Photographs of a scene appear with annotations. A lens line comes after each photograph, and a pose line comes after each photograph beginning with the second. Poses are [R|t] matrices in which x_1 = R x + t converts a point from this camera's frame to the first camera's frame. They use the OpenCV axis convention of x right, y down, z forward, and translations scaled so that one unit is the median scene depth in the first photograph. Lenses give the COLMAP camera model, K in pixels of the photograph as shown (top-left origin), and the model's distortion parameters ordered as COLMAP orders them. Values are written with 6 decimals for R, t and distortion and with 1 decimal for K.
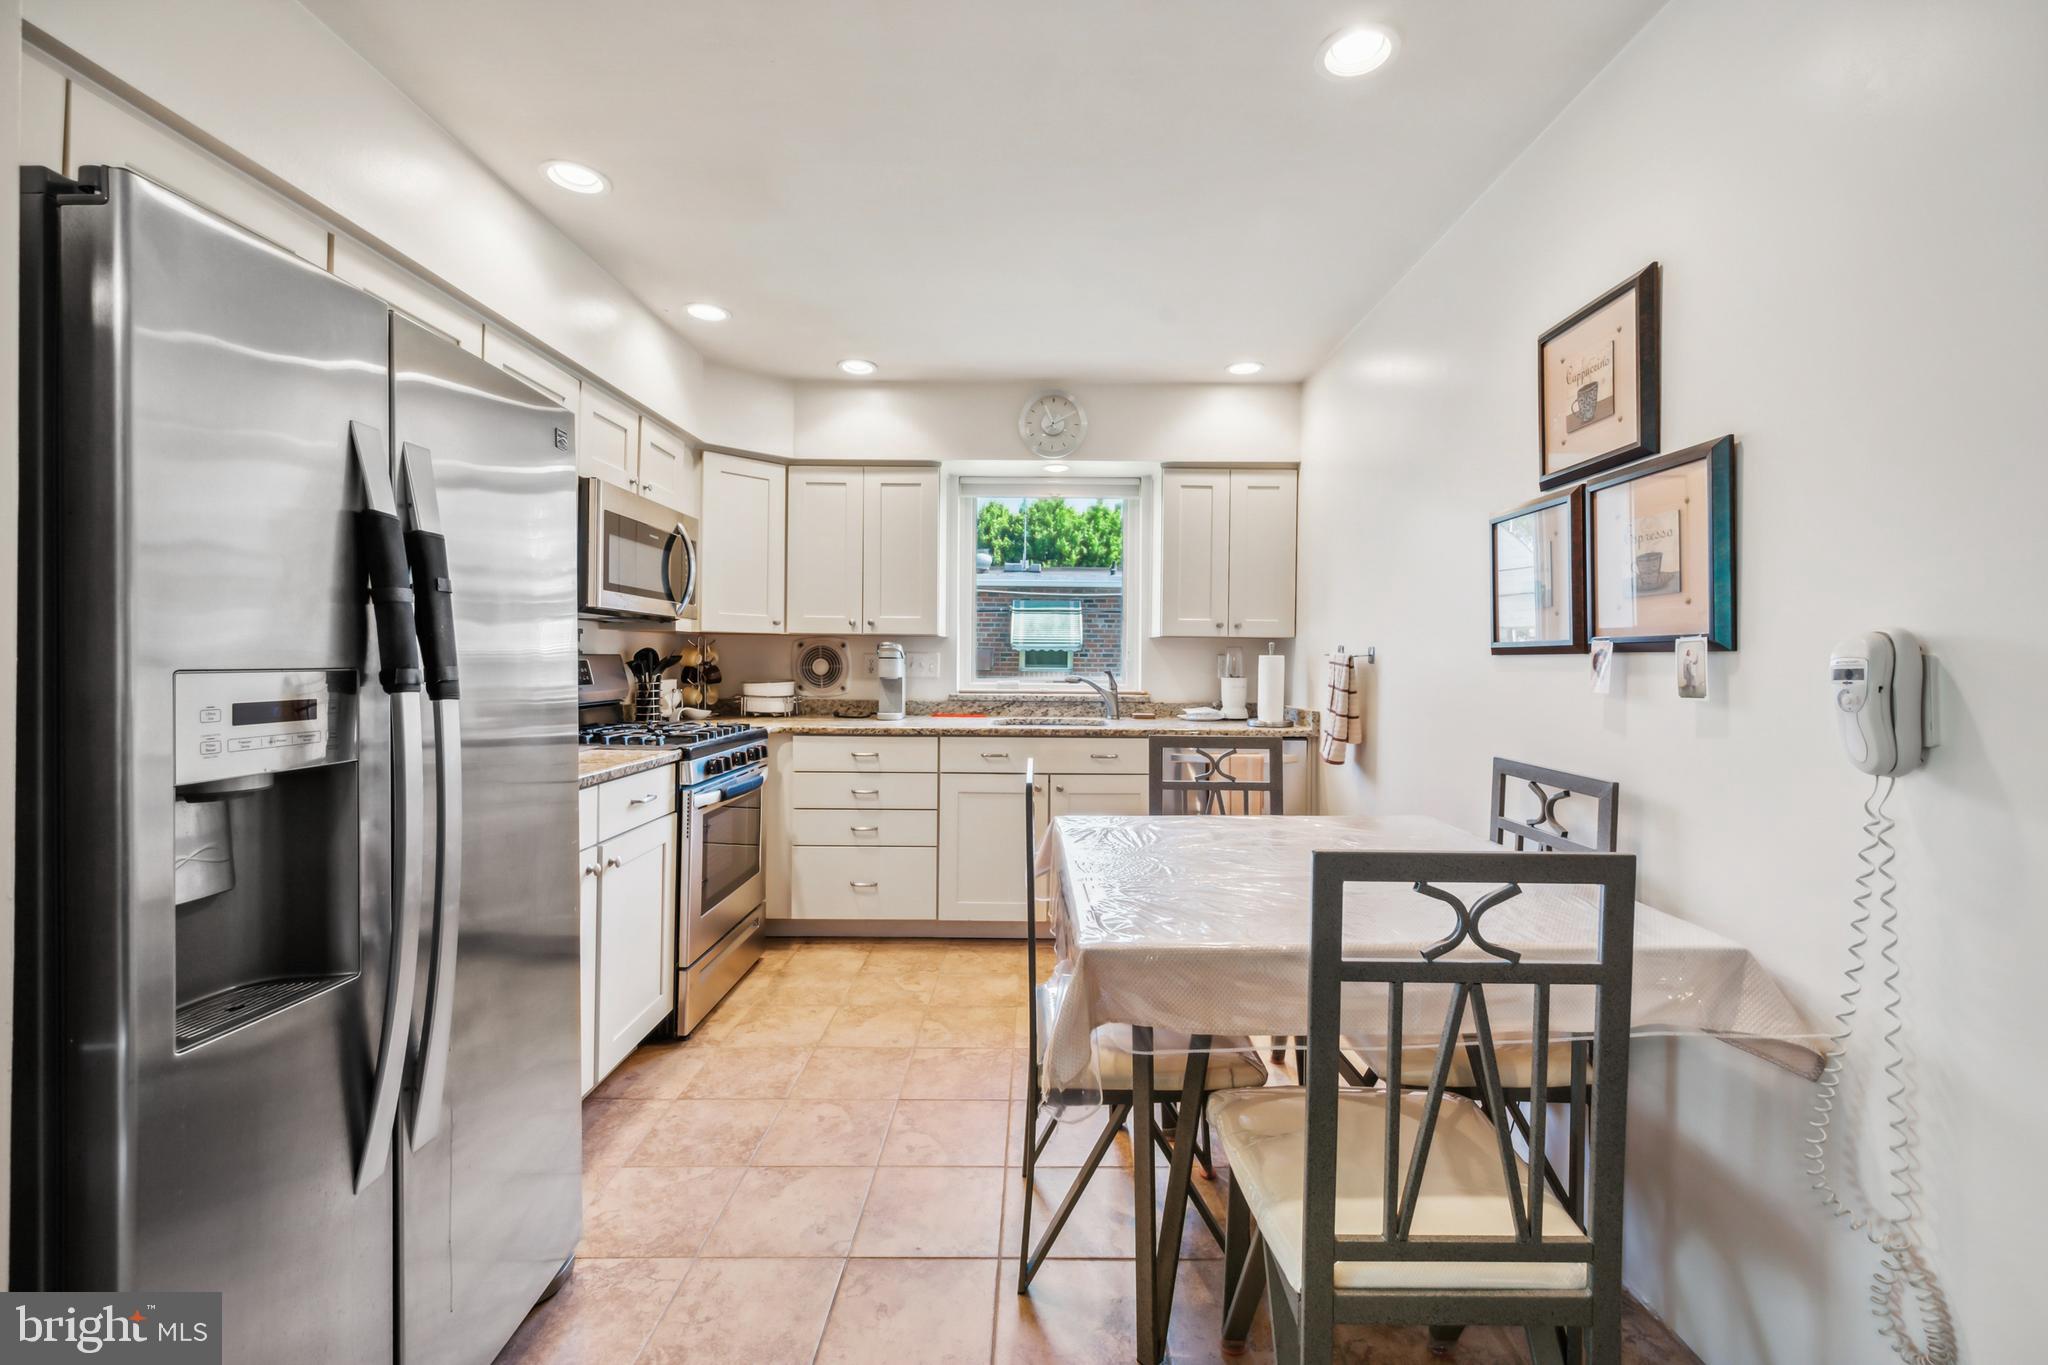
lens RADIAL K [[812.5, 0, 1036.2], [0, 812.5, 654.4], [0, 0, 1]] dist [-0.002041, -0.000725]
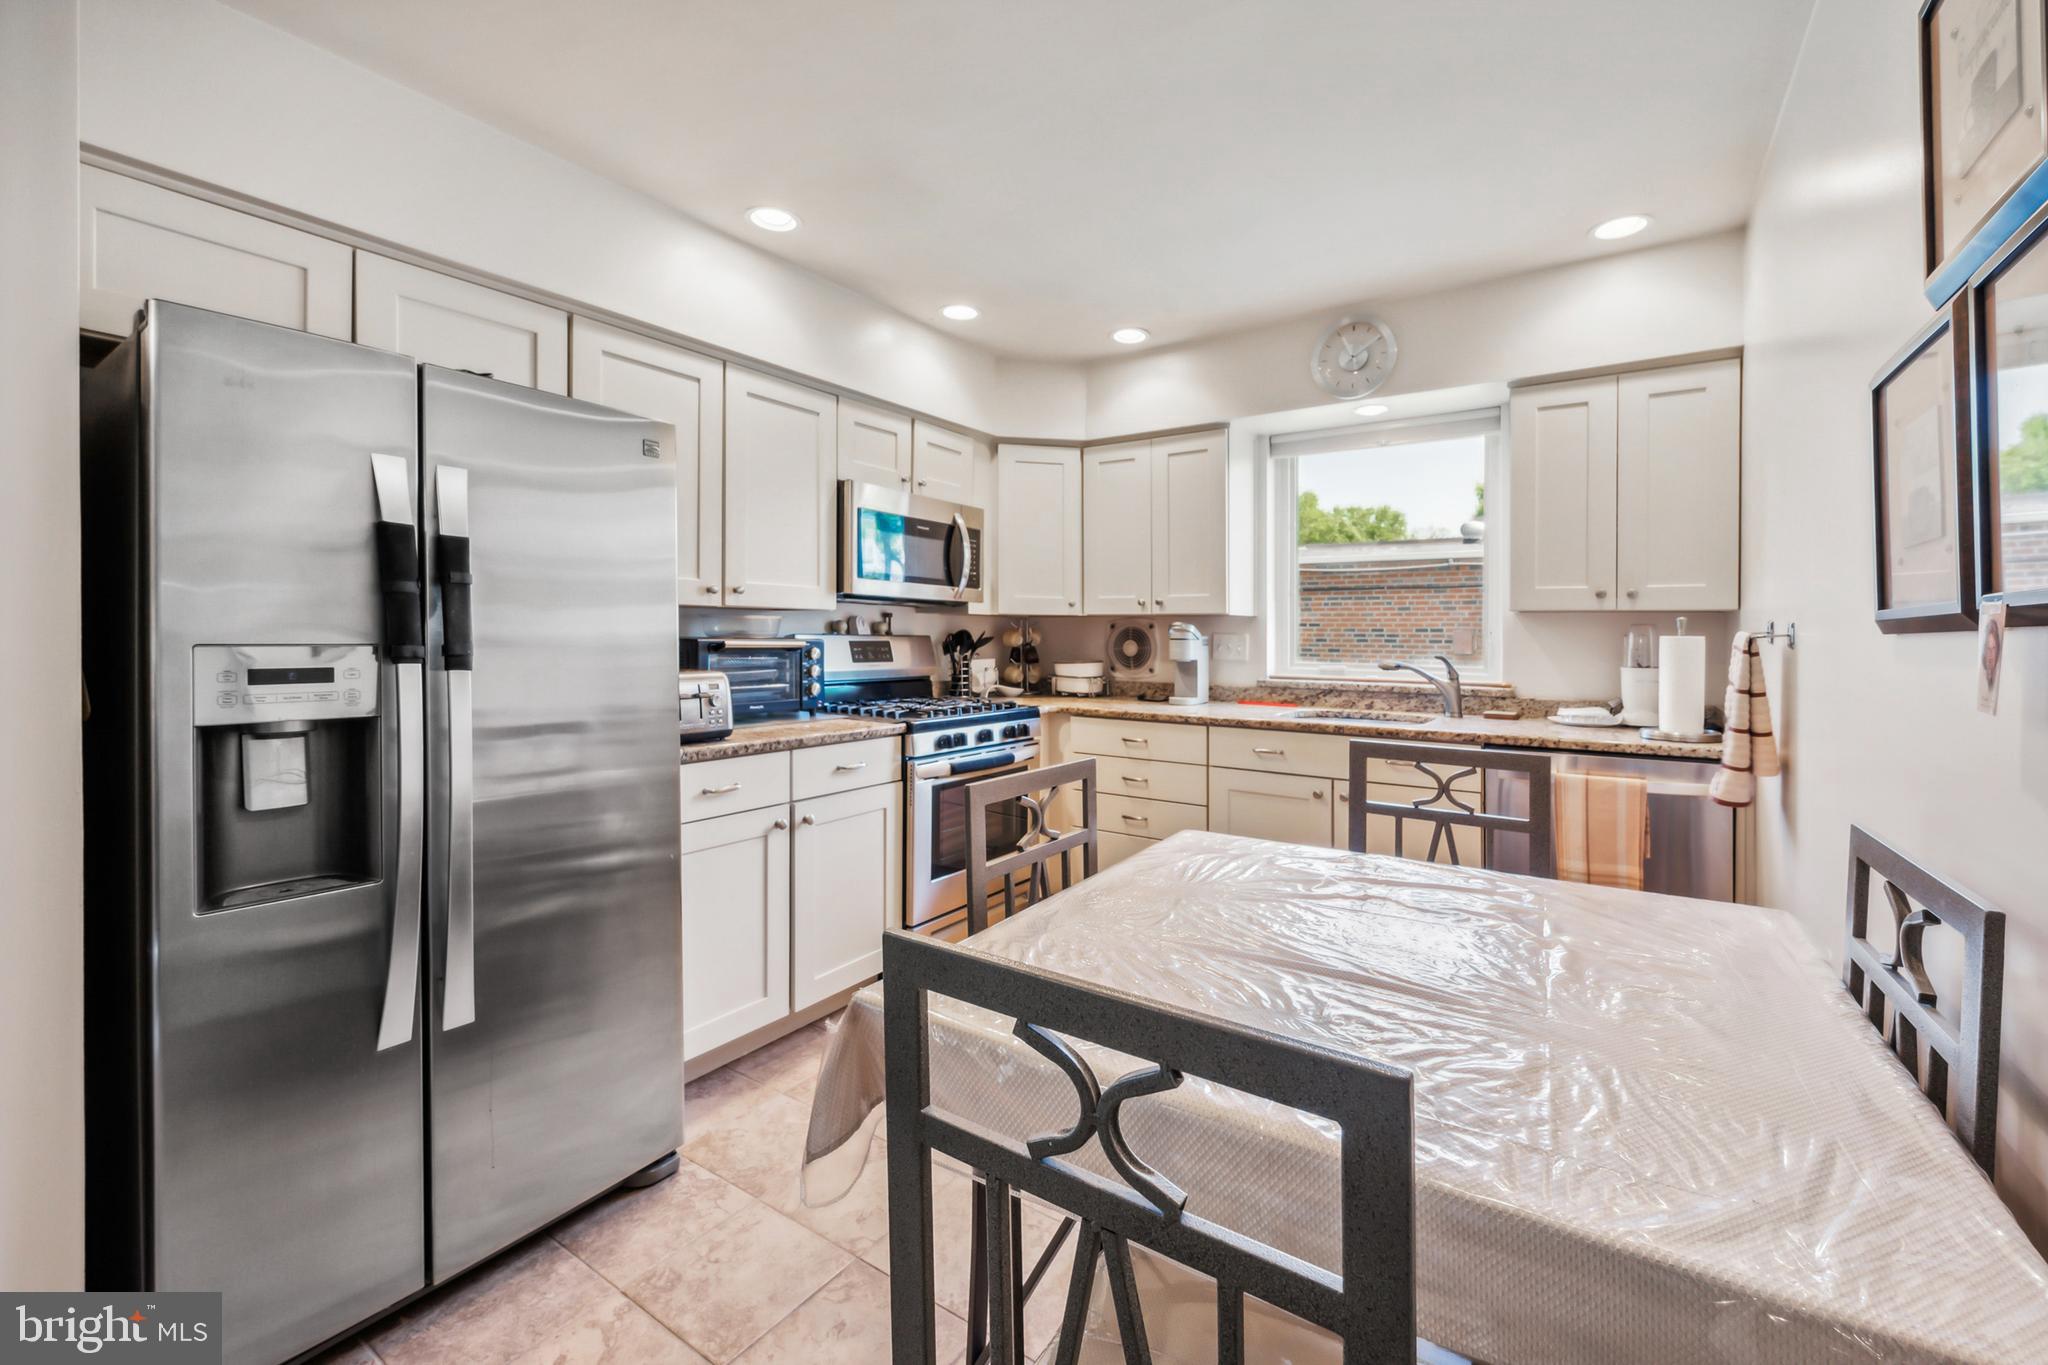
lens RADIAL K [[812.5, 0, 1046.7], [0, 812.5, 634.1], [0, 0, 1]] dist [-0.002041, -0.000725]
pose [[0.837851, -0.001580, -0.545896, 0.211161], [-0.000034, 0.999996, -0.002947, 0.001291], [0.545898, 0.002488, 0.837848, 0.135438]]
